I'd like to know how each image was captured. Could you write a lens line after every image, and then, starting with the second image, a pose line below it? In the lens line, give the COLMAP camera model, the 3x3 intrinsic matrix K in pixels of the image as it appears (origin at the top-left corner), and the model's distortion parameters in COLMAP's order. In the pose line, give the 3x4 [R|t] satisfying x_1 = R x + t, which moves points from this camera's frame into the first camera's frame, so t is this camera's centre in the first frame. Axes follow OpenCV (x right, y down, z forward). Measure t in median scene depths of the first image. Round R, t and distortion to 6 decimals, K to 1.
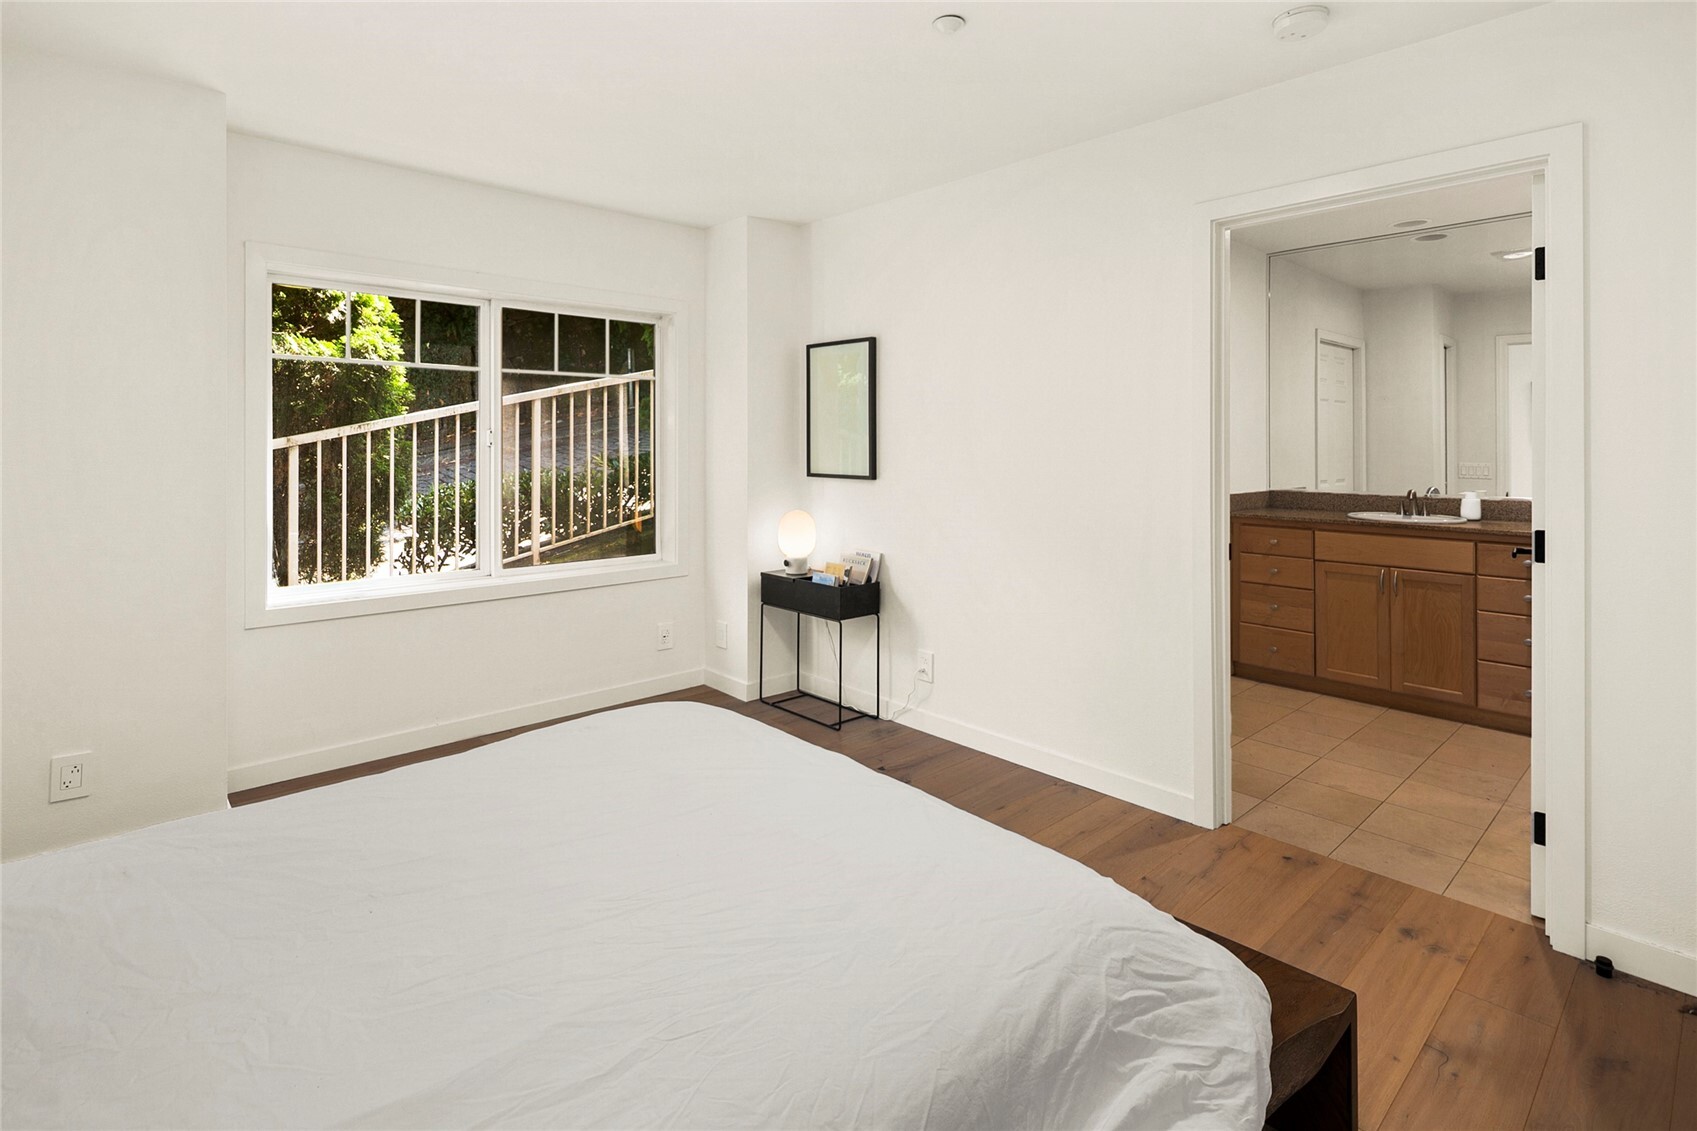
lens RADIAL K [[828.1, 0, 849.2], [0, 828.1, 468.0], [0, 0, 1]] dist [0.000240, 0.000197]
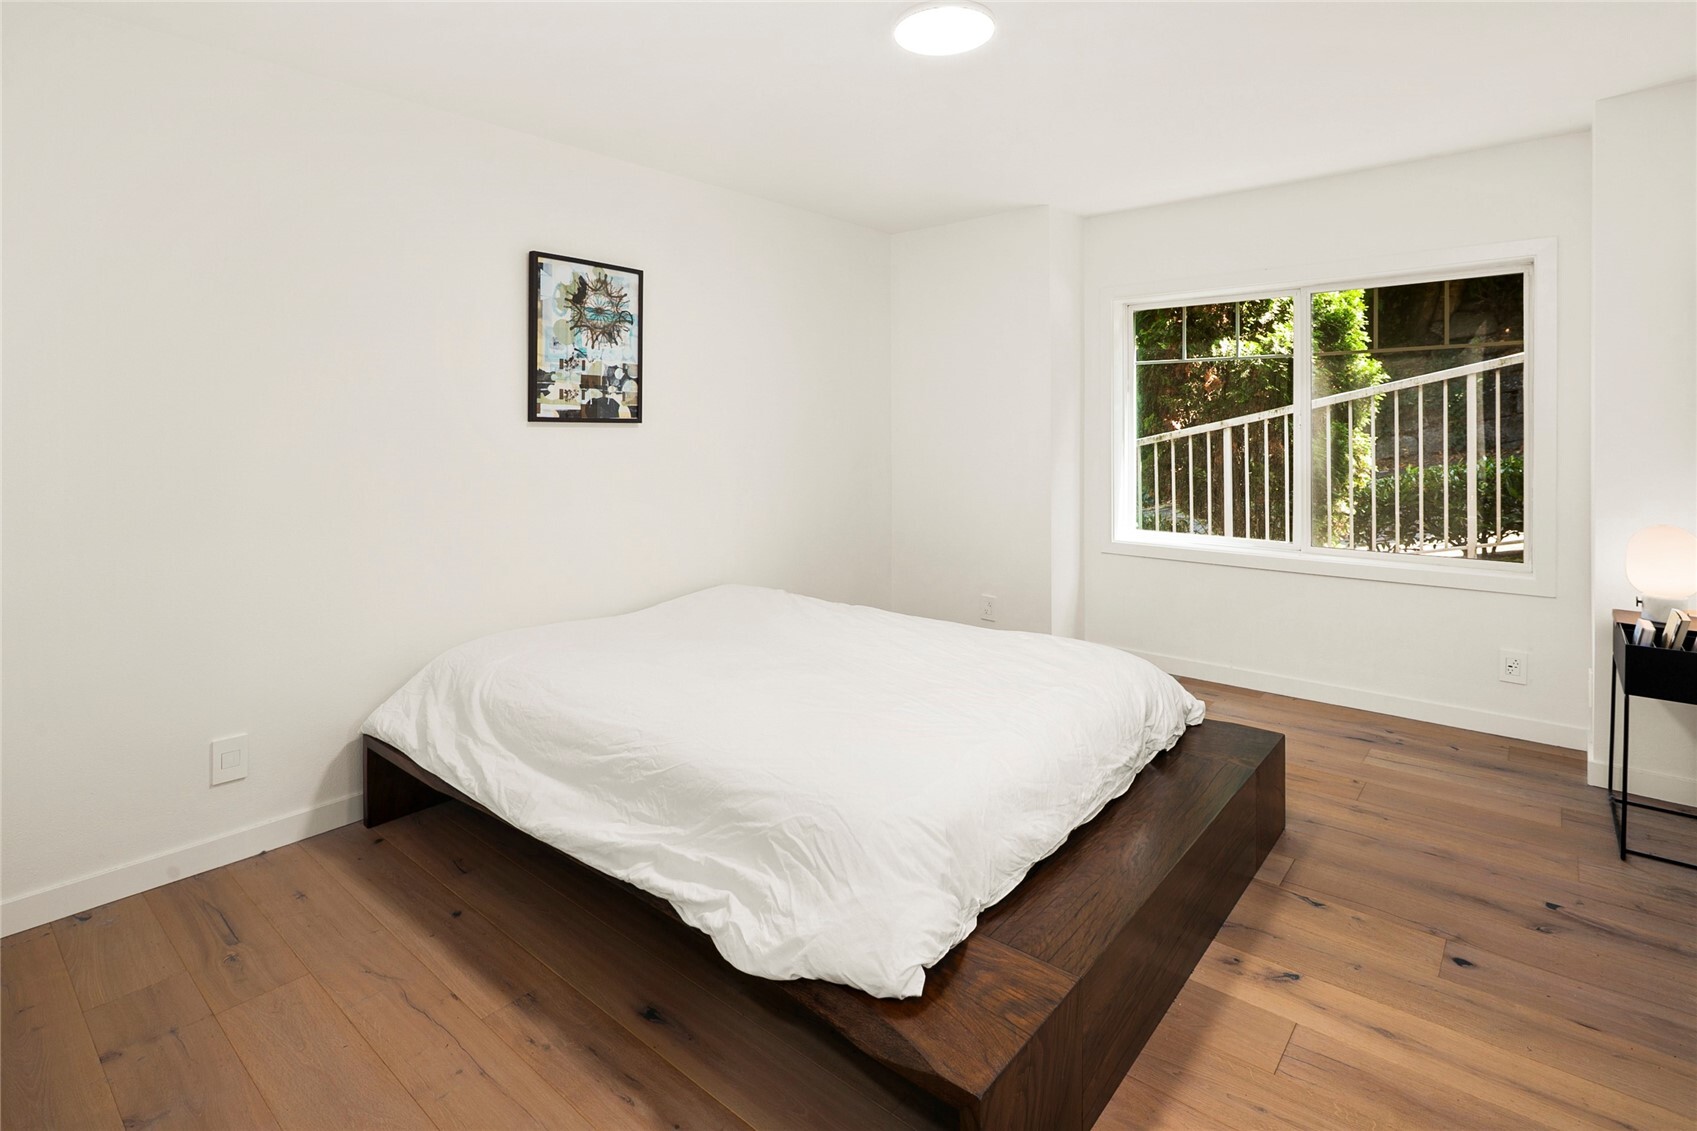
lens RADIAL K [[828.1, 0, 849.2], [0, 828.1, 468.0], [0, 0, 1]] dist [0.000240, 0.000197]
pose [[0.121883, 0.045606, -0.991496, 1.557551], [-0.022251, 0.998818, 0.043207, -0.022900], [0.992295, 0.016795, 0.122754, 0.859563]]
